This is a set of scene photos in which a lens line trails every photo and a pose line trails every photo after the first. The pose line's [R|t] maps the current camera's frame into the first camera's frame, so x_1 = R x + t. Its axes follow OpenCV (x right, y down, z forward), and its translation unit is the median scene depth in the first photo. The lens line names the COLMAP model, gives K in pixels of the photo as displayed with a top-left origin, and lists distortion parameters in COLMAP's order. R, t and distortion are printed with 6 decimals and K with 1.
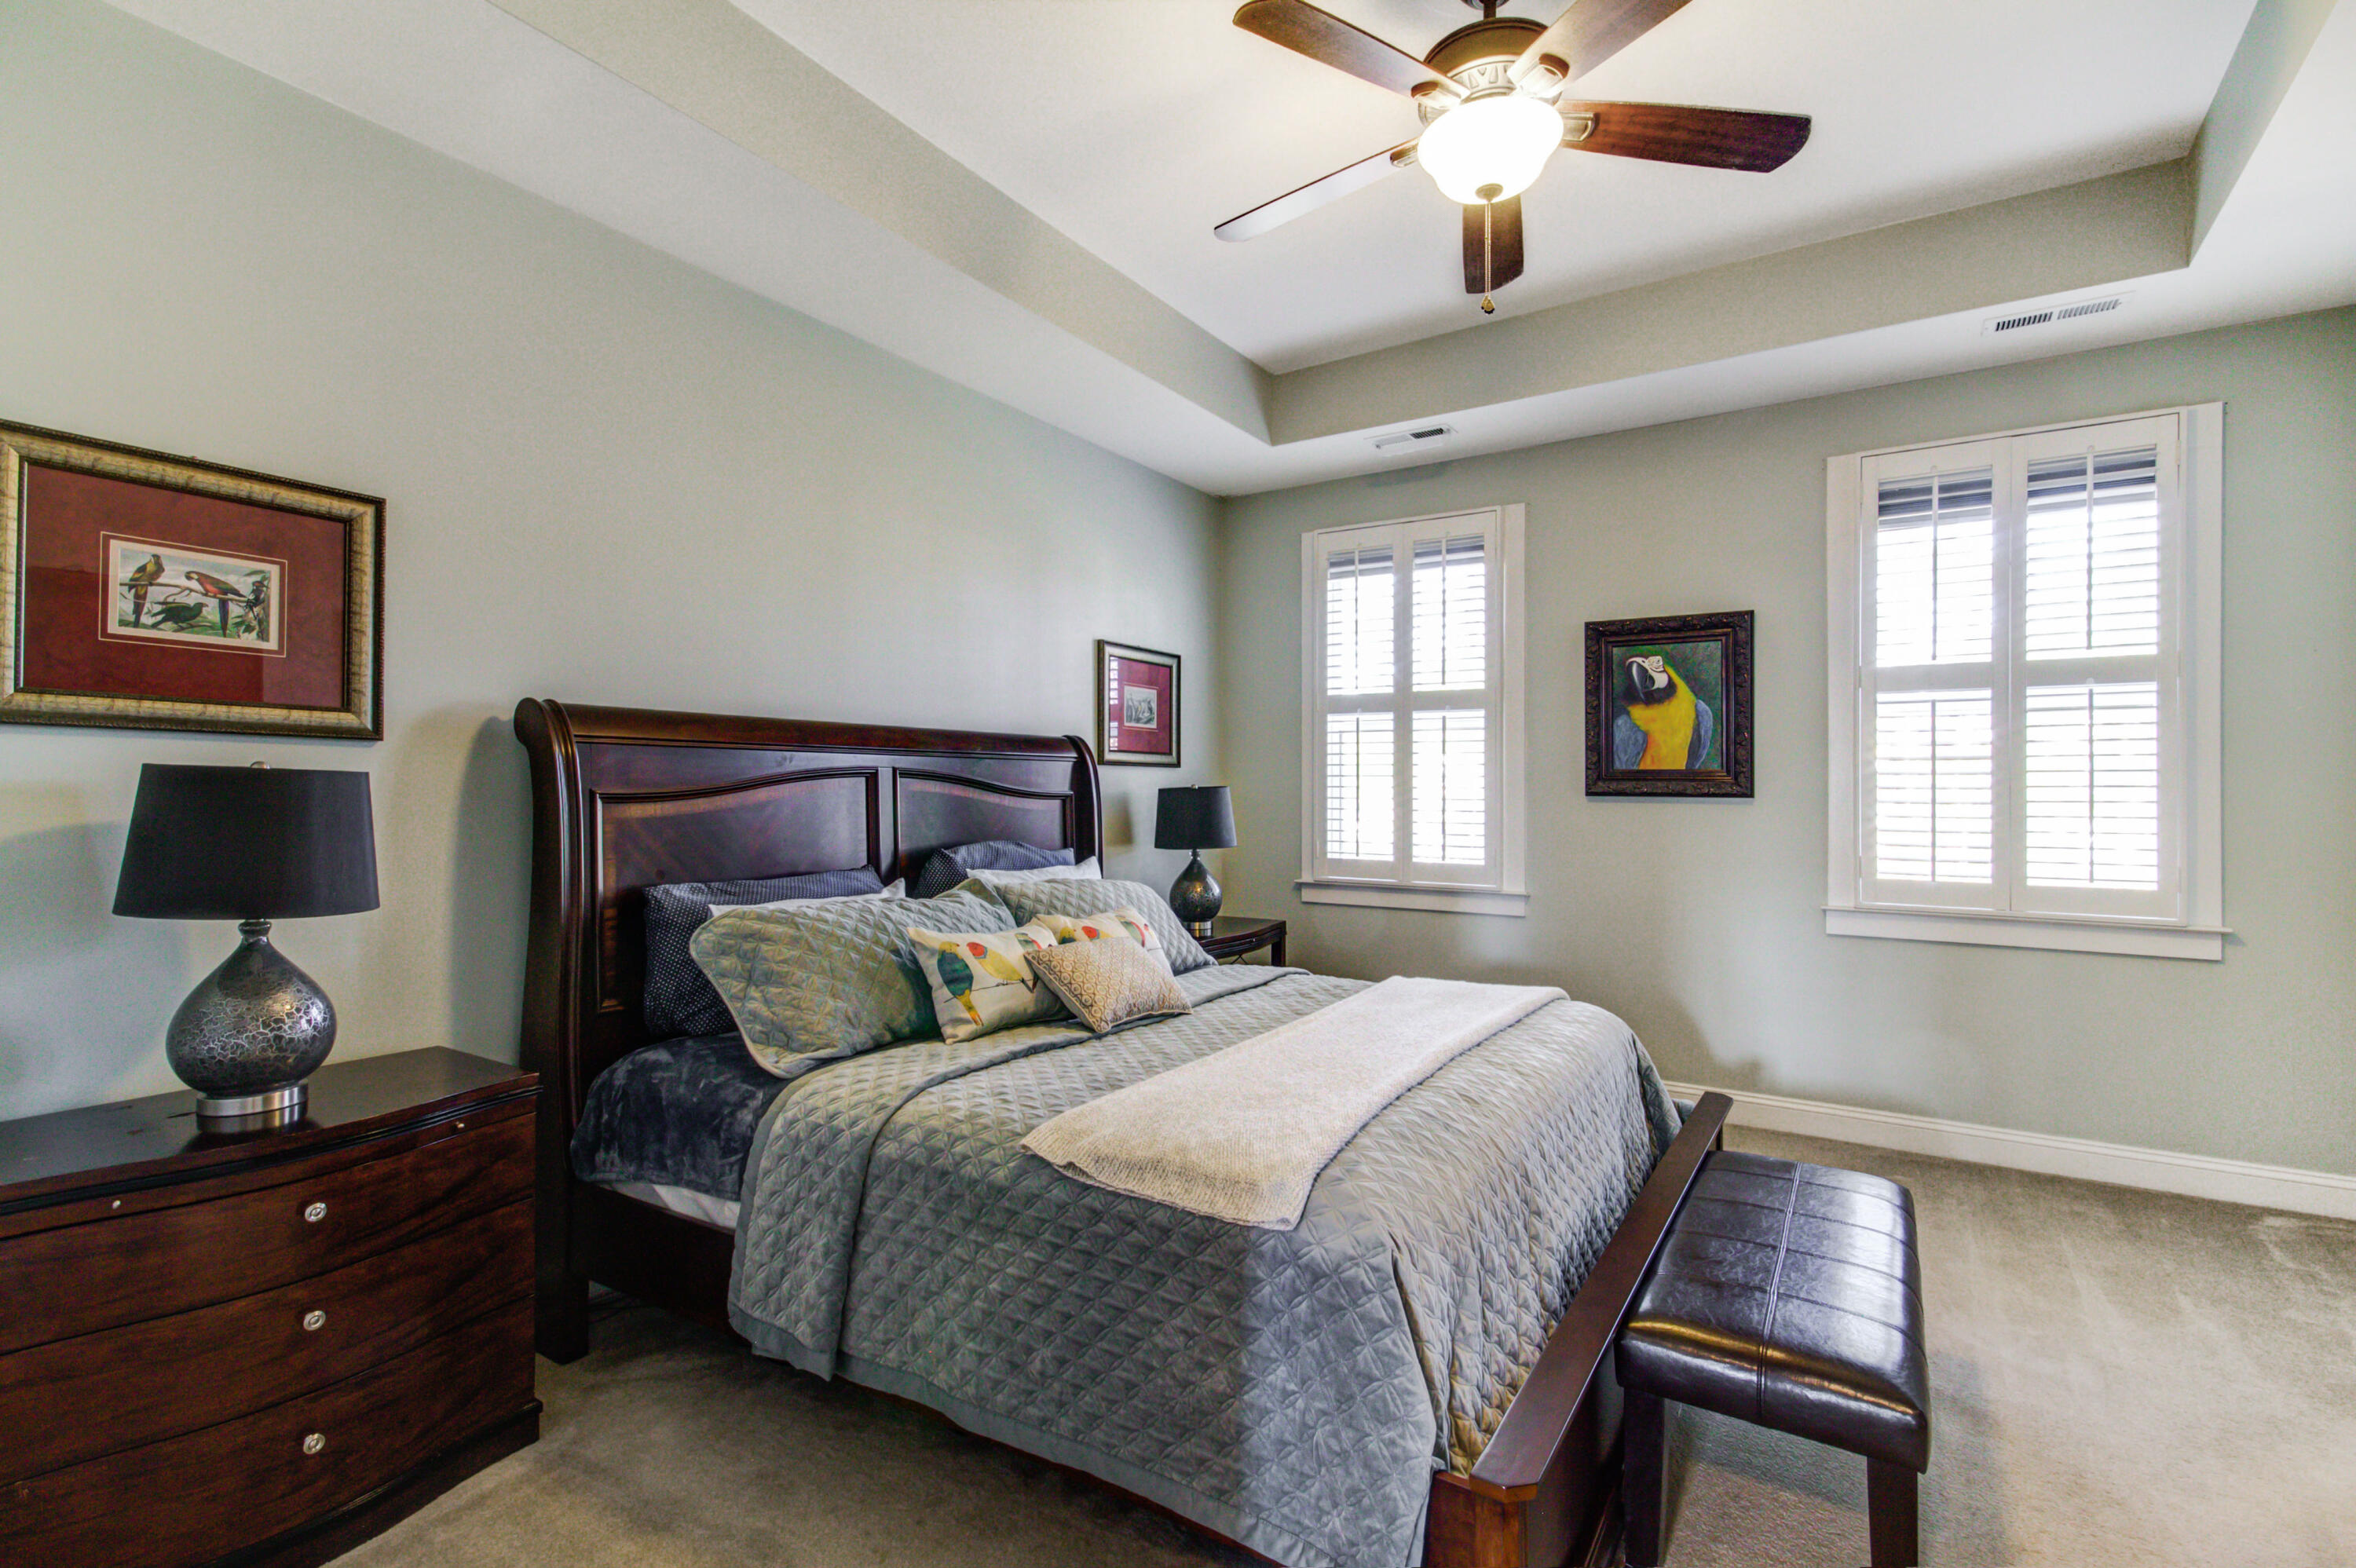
lens RADIAL K [[1110.6, 0, 1189.4], [0, 1110.6, 778.2], [0, 0, 1]] dist [-0.002505, -0.000602]
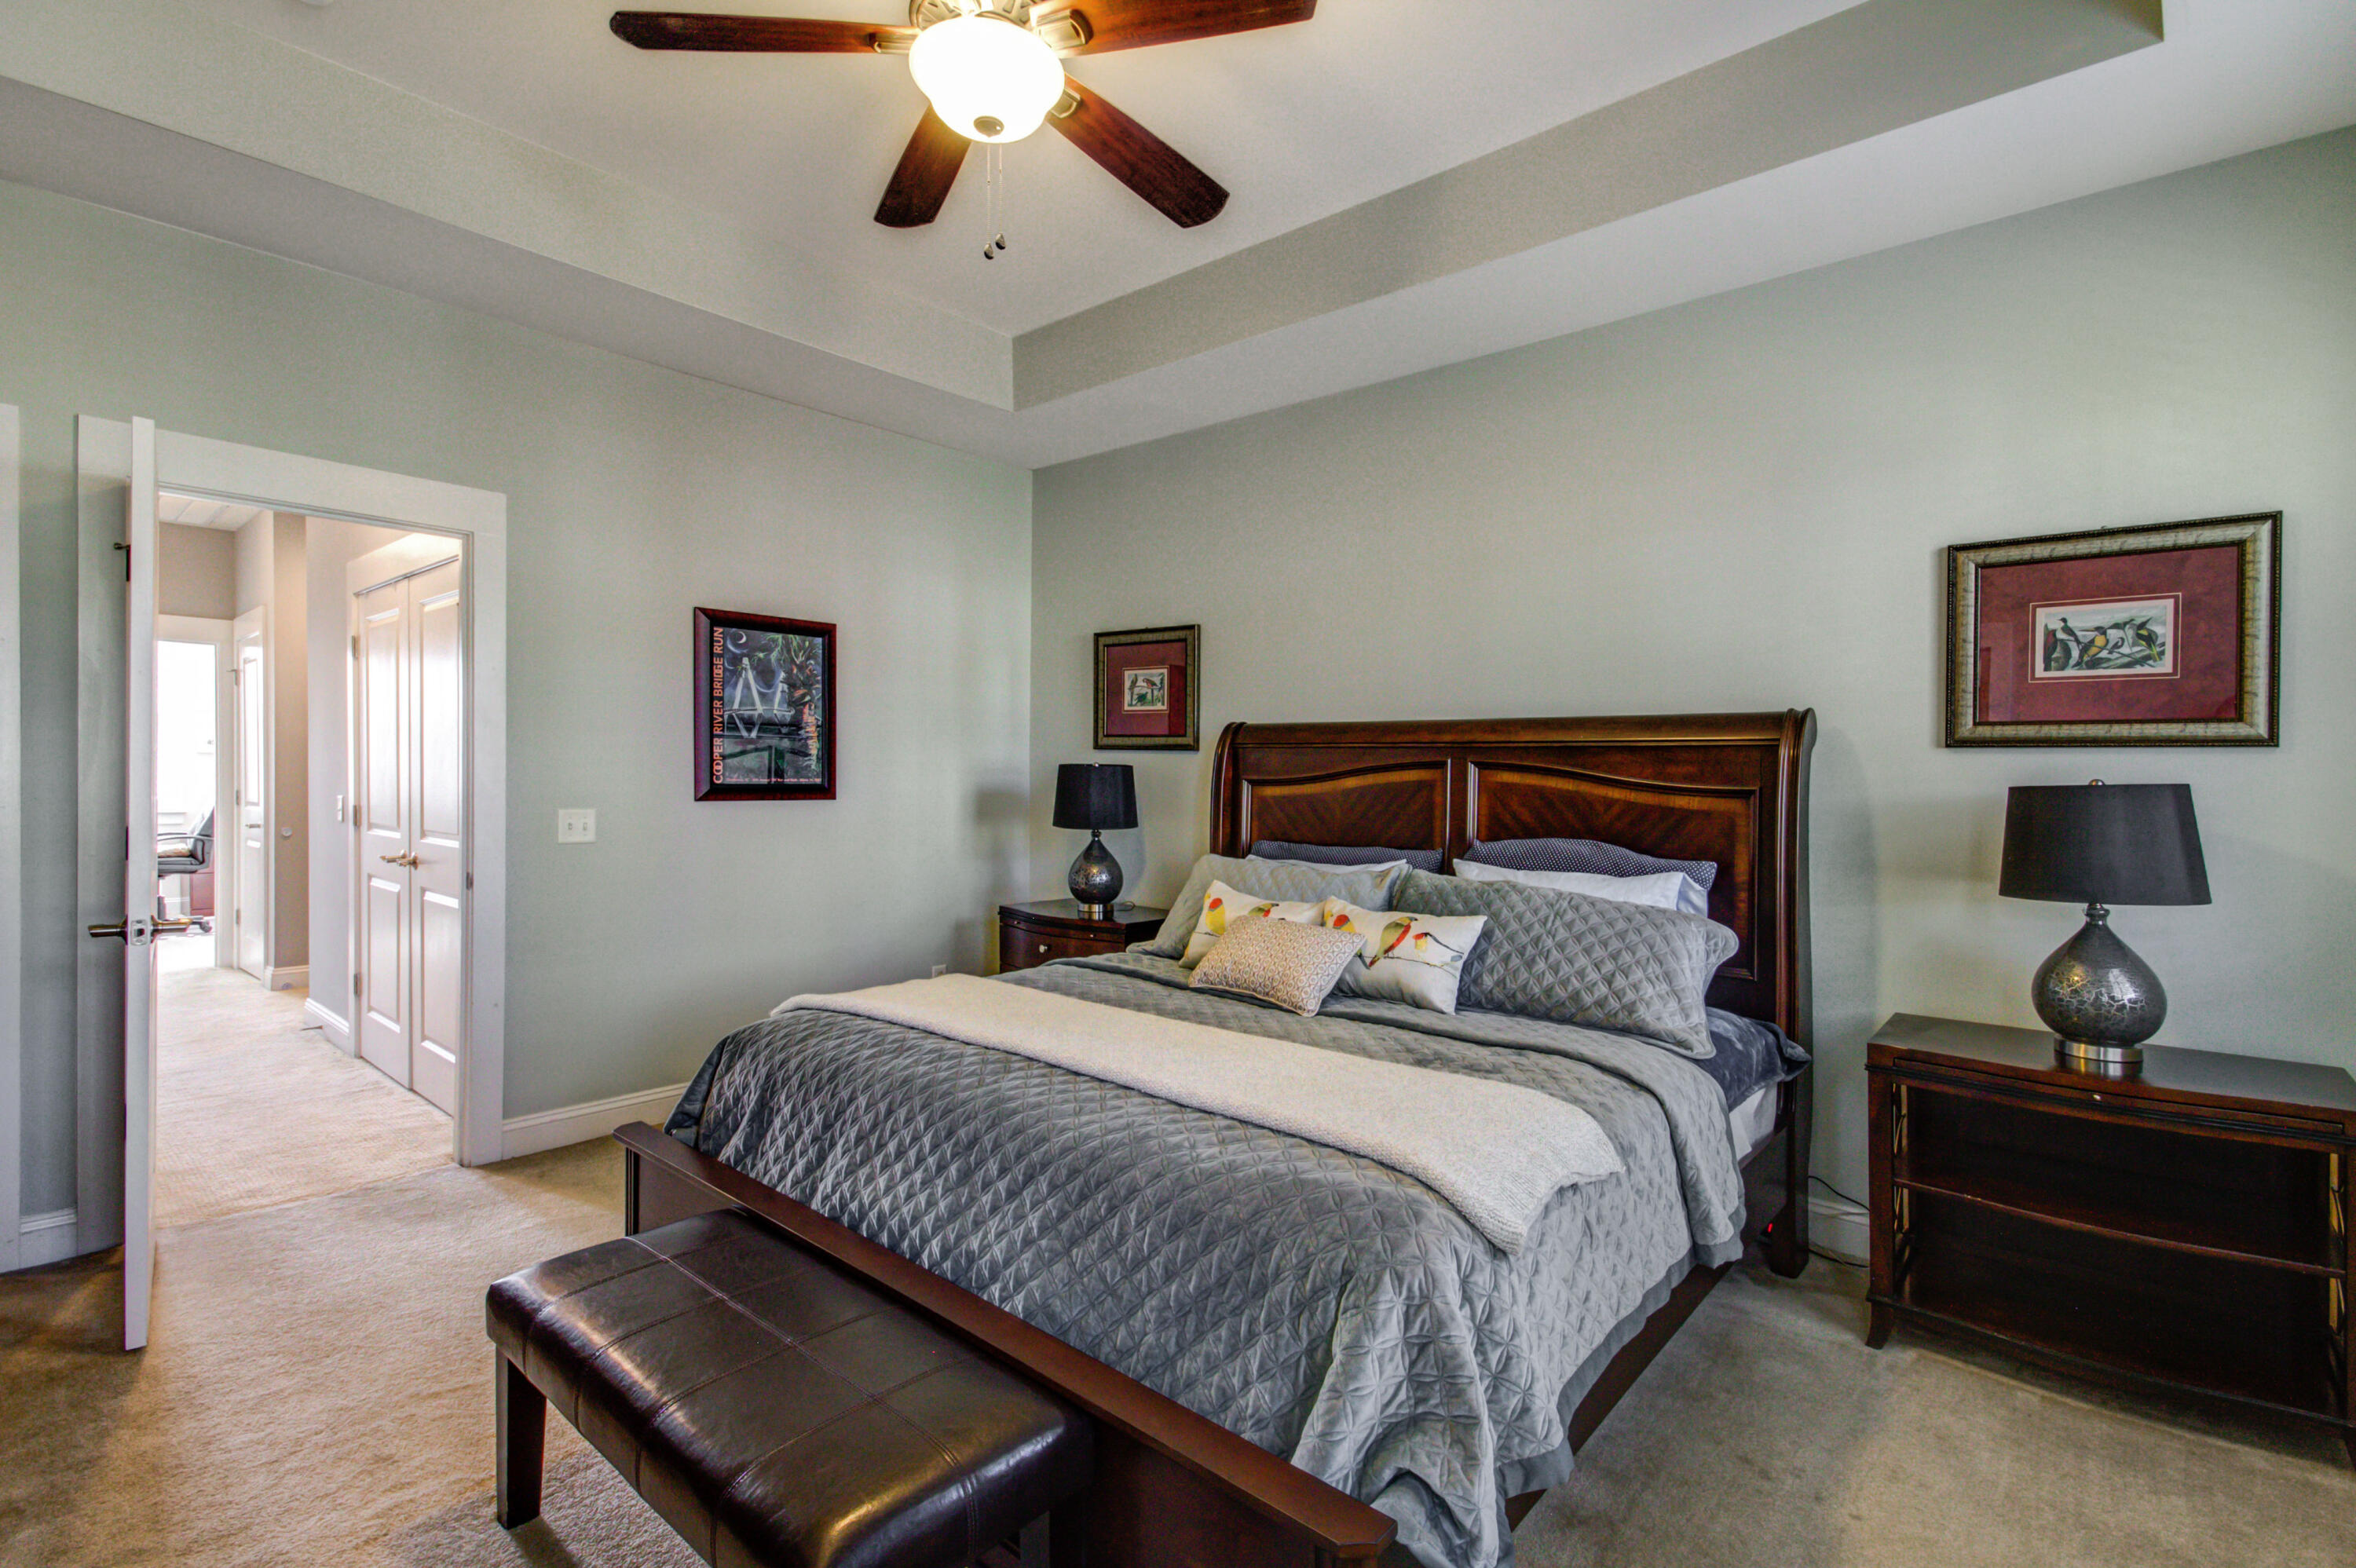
lens RADIAL K [[1110.6, 0, 1189.4], [0, 1110.6, 778.2], [0, 0, 1]] dist [-0.002505, -0.000602]
pose [[-0.178395, 0.011508, -0.983892, 1.099316], [0.004278, 0.999931, 0.010920, -0.005828], [0.983950, -0.002261, -0.178432, 1.241052]]
